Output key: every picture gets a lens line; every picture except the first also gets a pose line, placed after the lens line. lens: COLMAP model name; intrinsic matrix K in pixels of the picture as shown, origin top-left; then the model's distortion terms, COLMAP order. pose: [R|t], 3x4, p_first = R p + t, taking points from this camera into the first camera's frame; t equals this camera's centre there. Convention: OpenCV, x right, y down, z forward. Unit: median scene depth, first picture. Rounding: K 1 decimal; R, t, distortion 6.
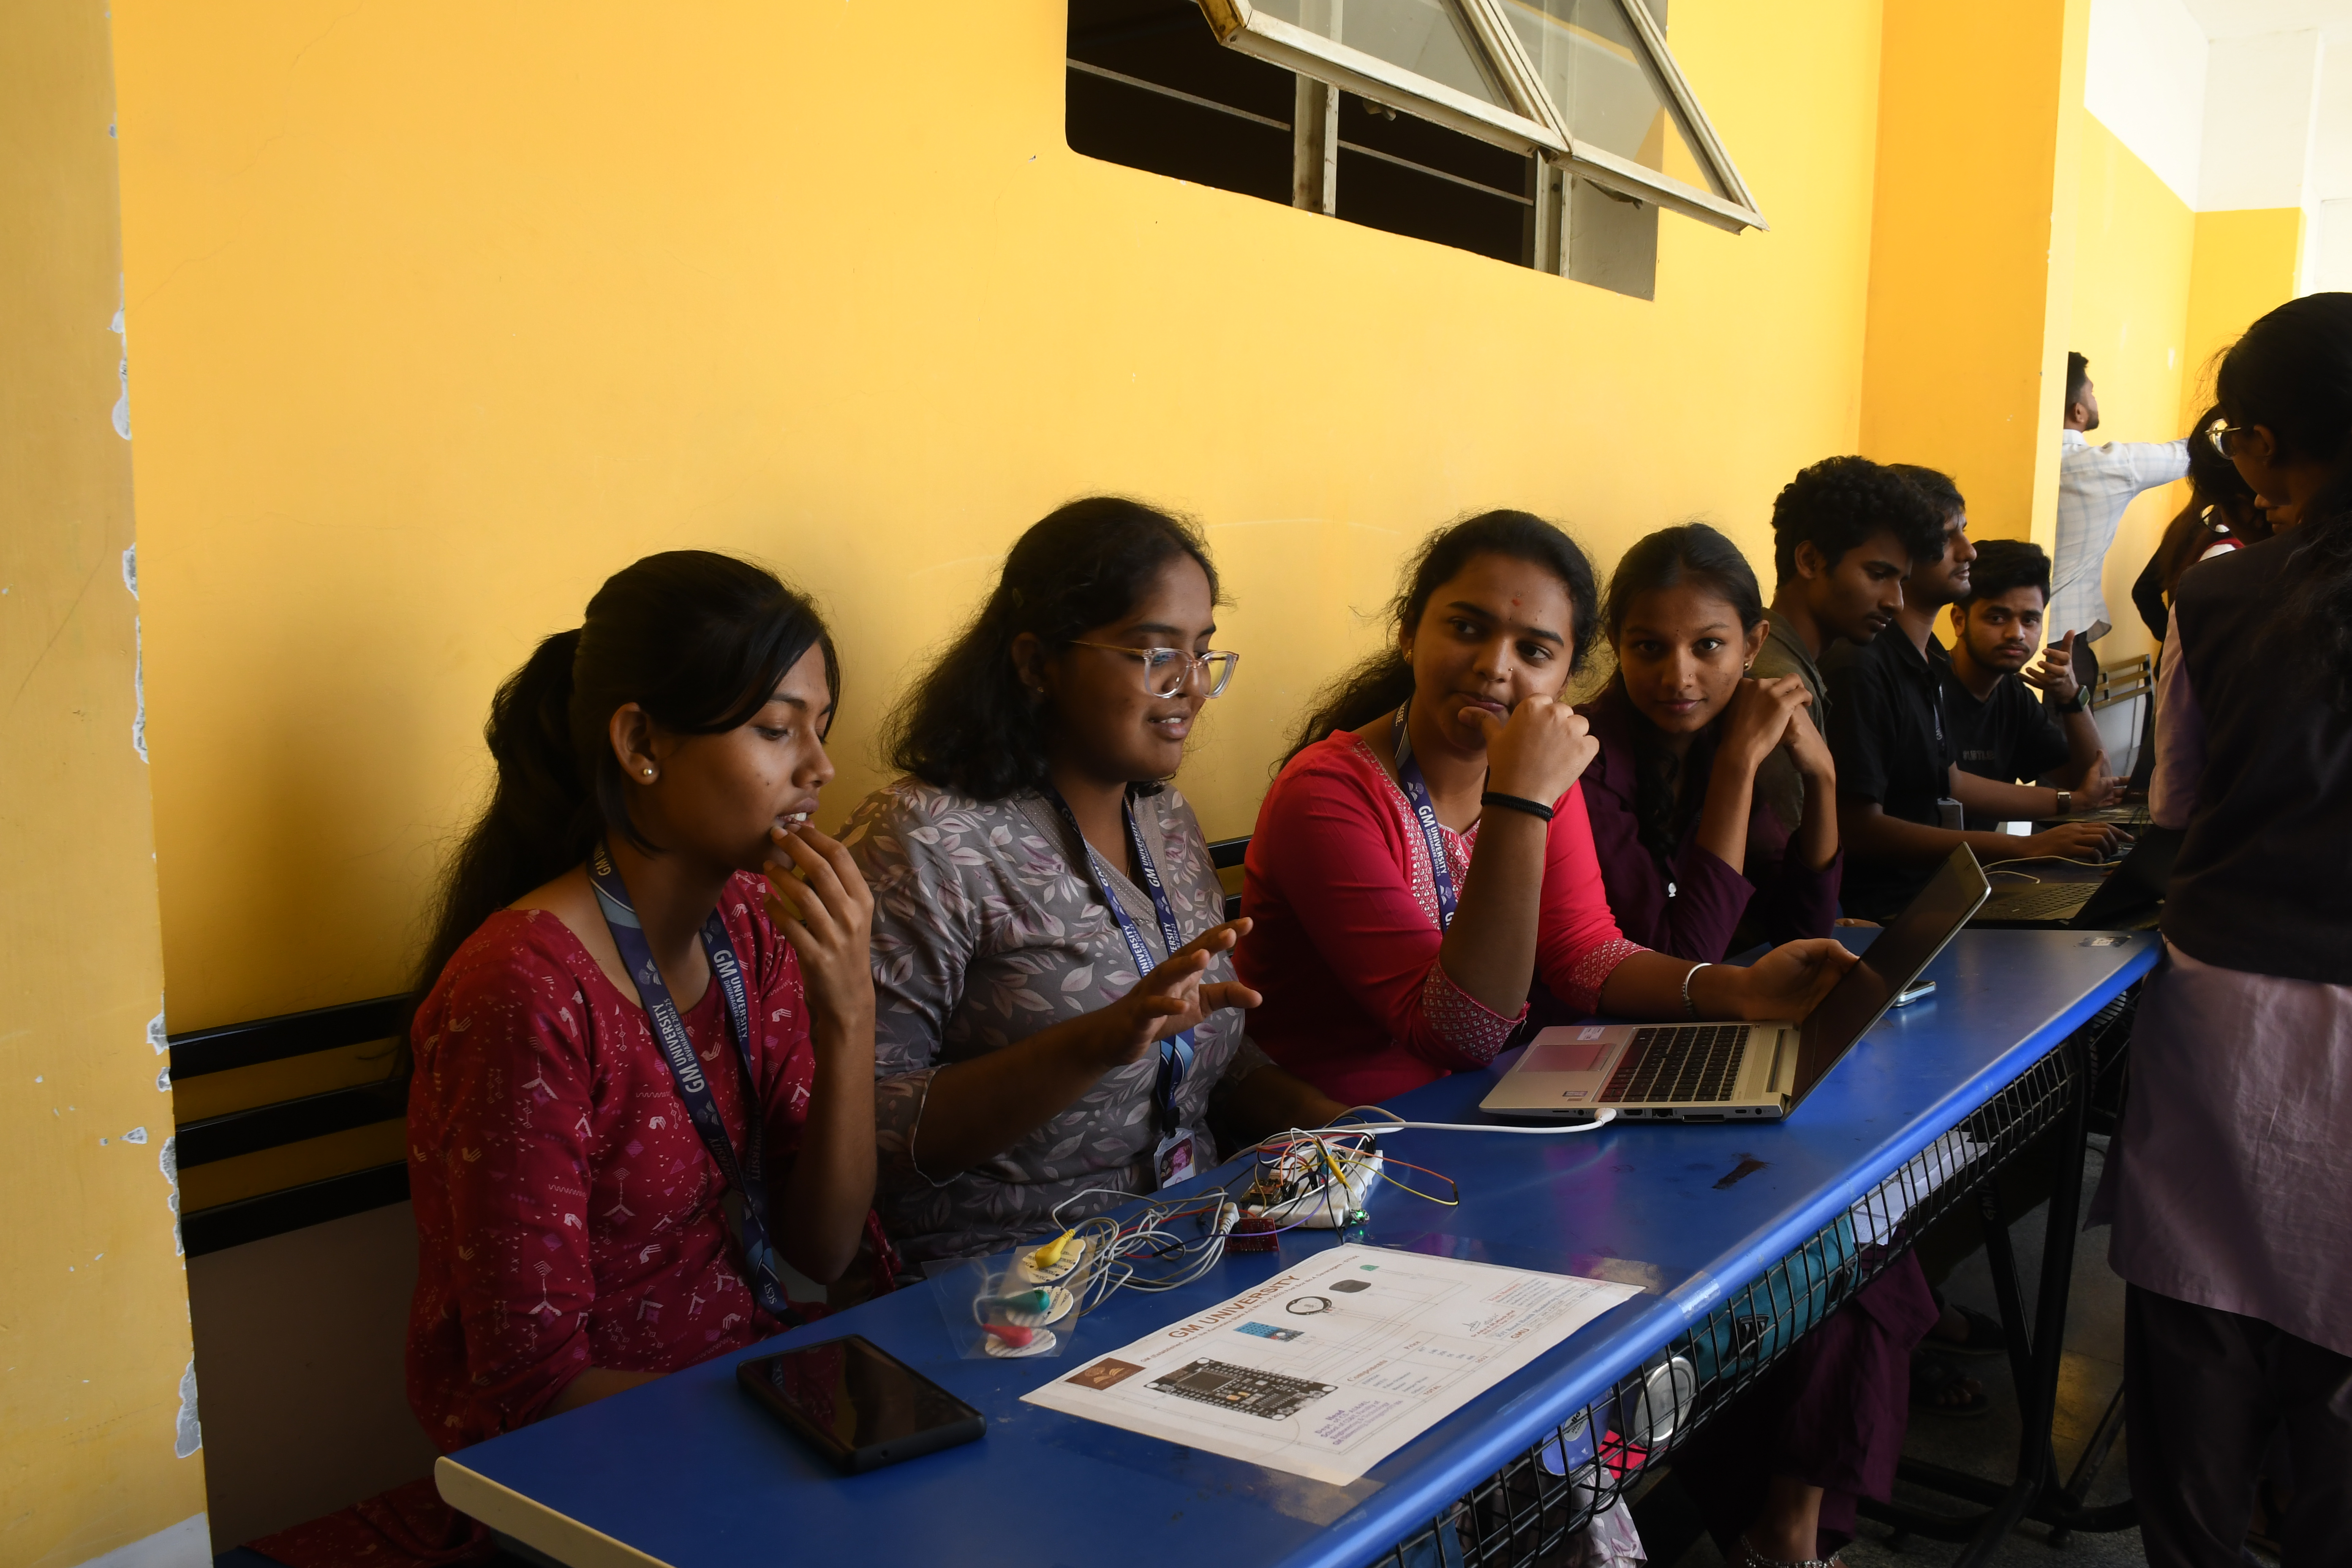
lens RADIAL K [[1759.6, 0, 1176.0], [0, 1759.6, 784.0], [0, 0, 1]] dist [-0.064742, 0.003459]
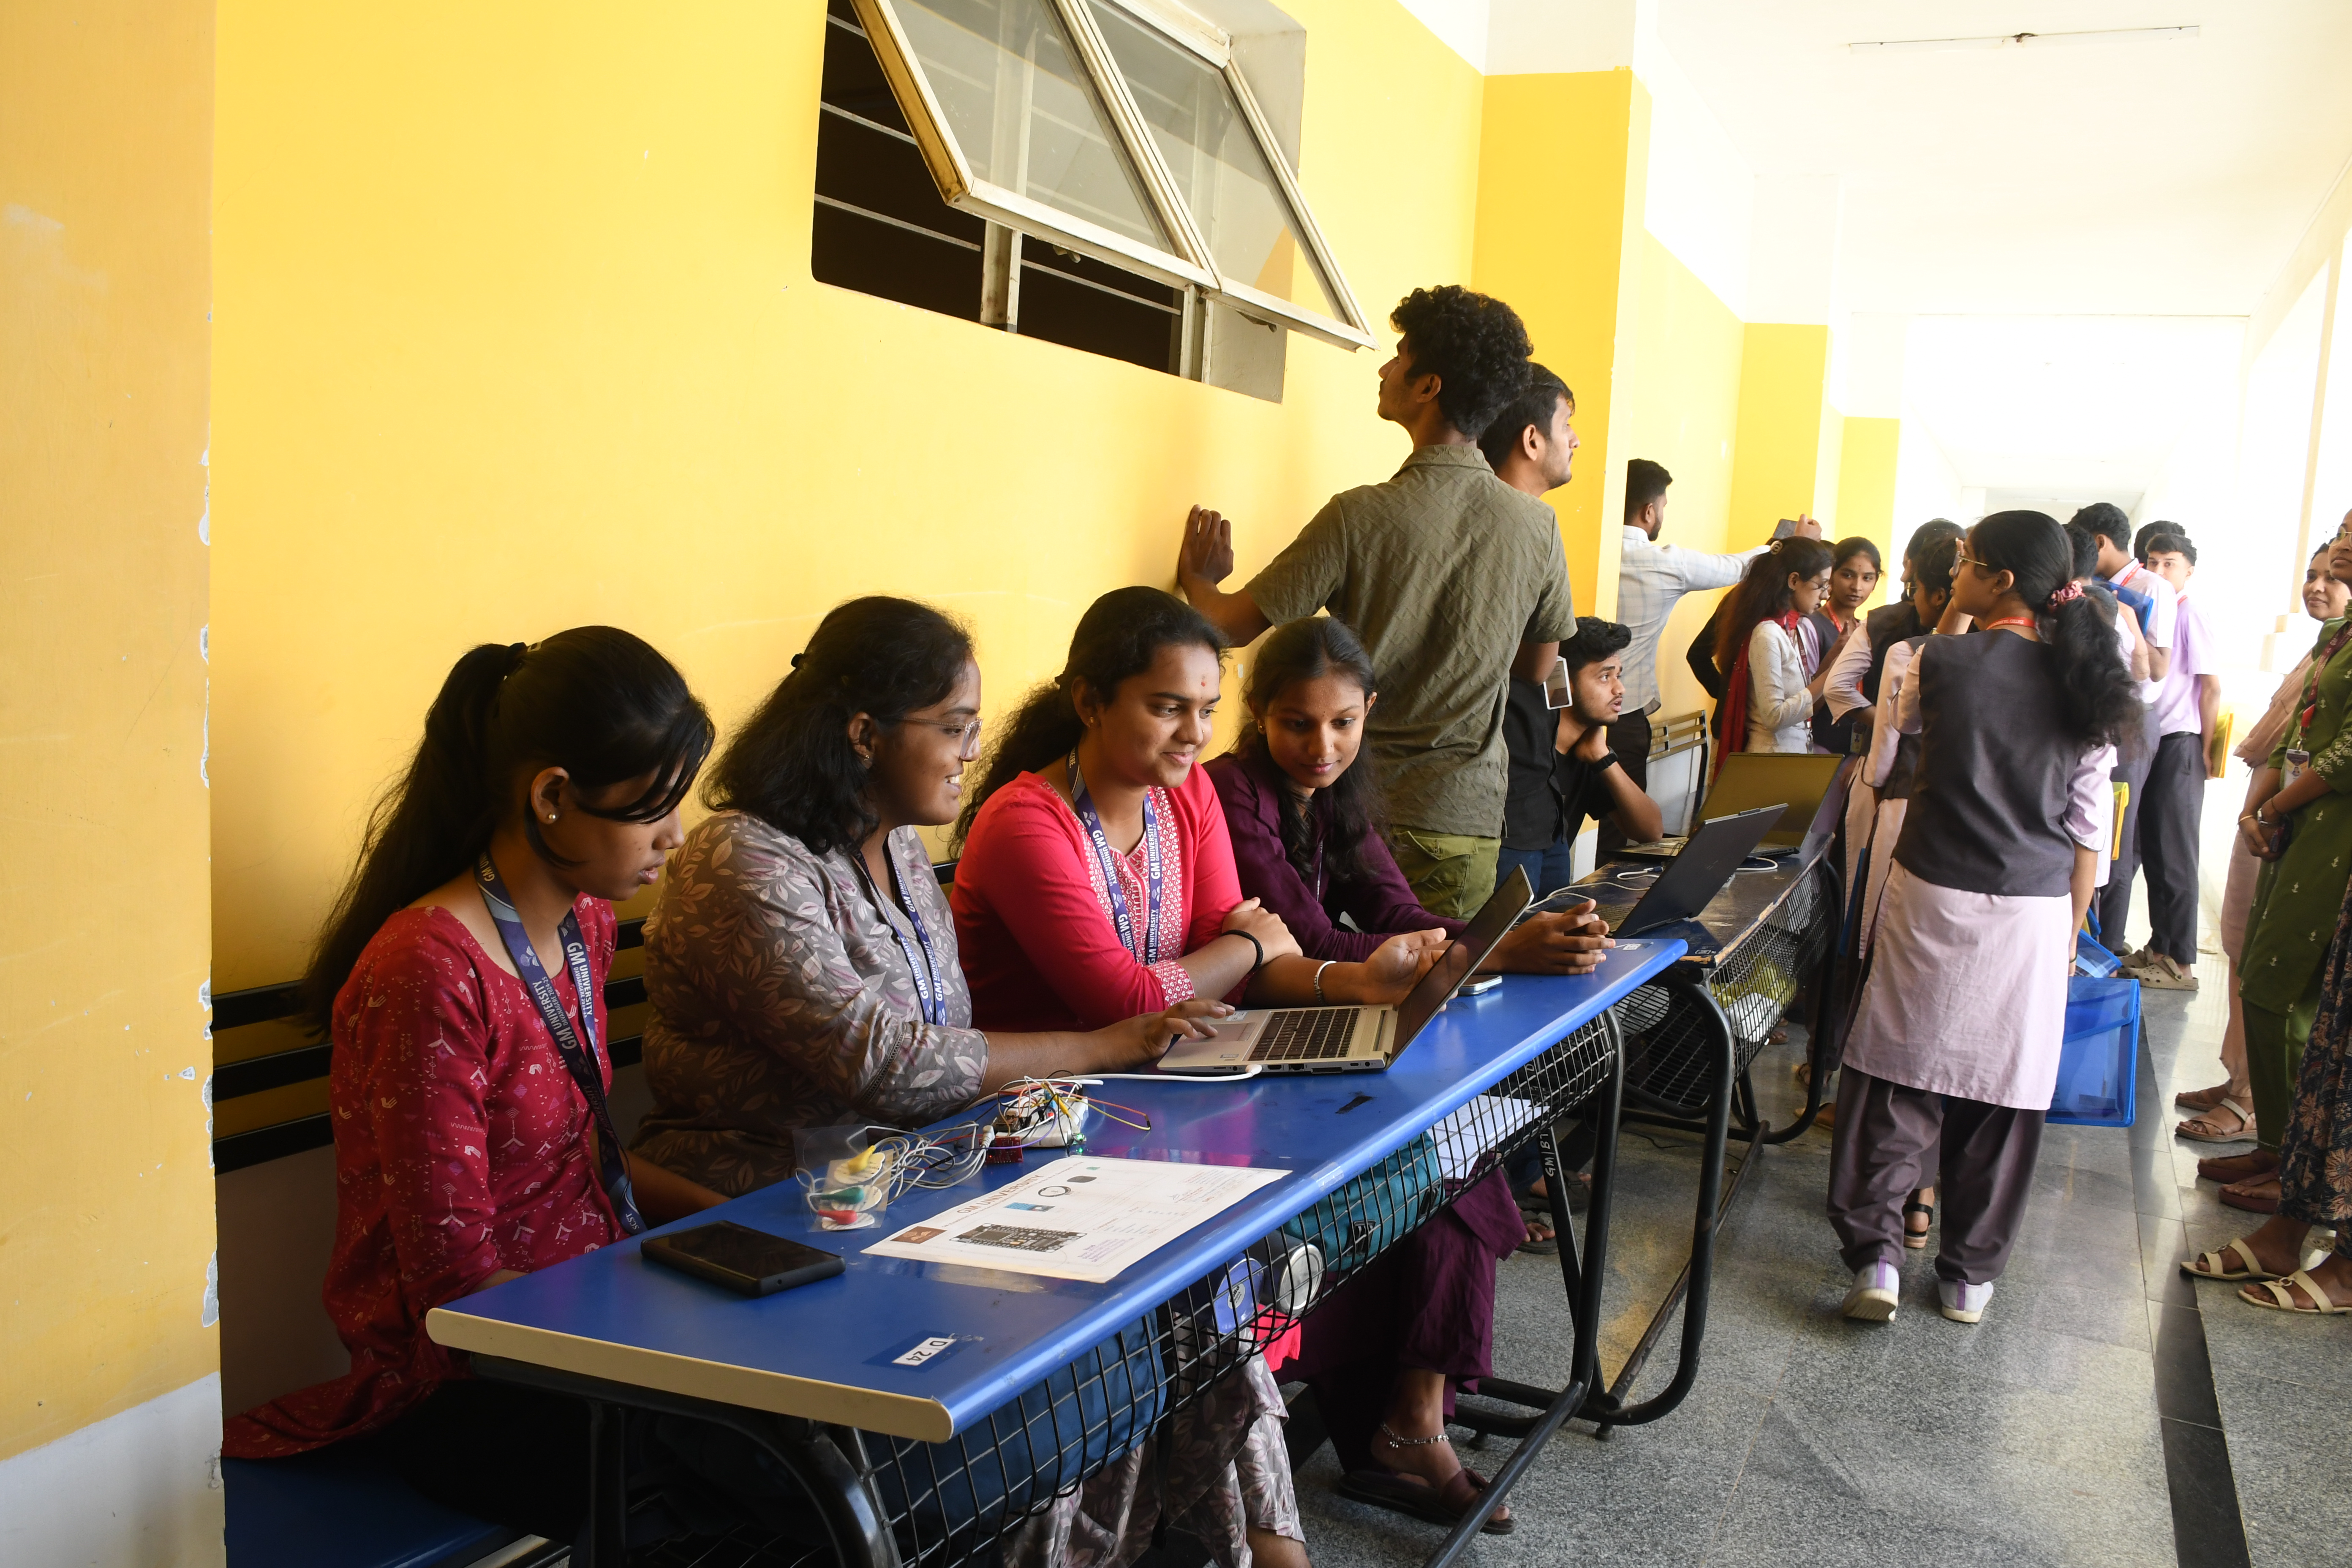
lens RADIAL K [[1837.5, 0, 1176.0], [0, 1837.5, 784.0], [0, 0, 1]] dist [-0.152454, 0.108873]
pose [[0.975471, 0.009188, 0.219938, -0.135600], [-0.004988, 0.999795, -0.019644, 0.006097], [-0.220073, 0.018065, 0.975316, -0.383792]]
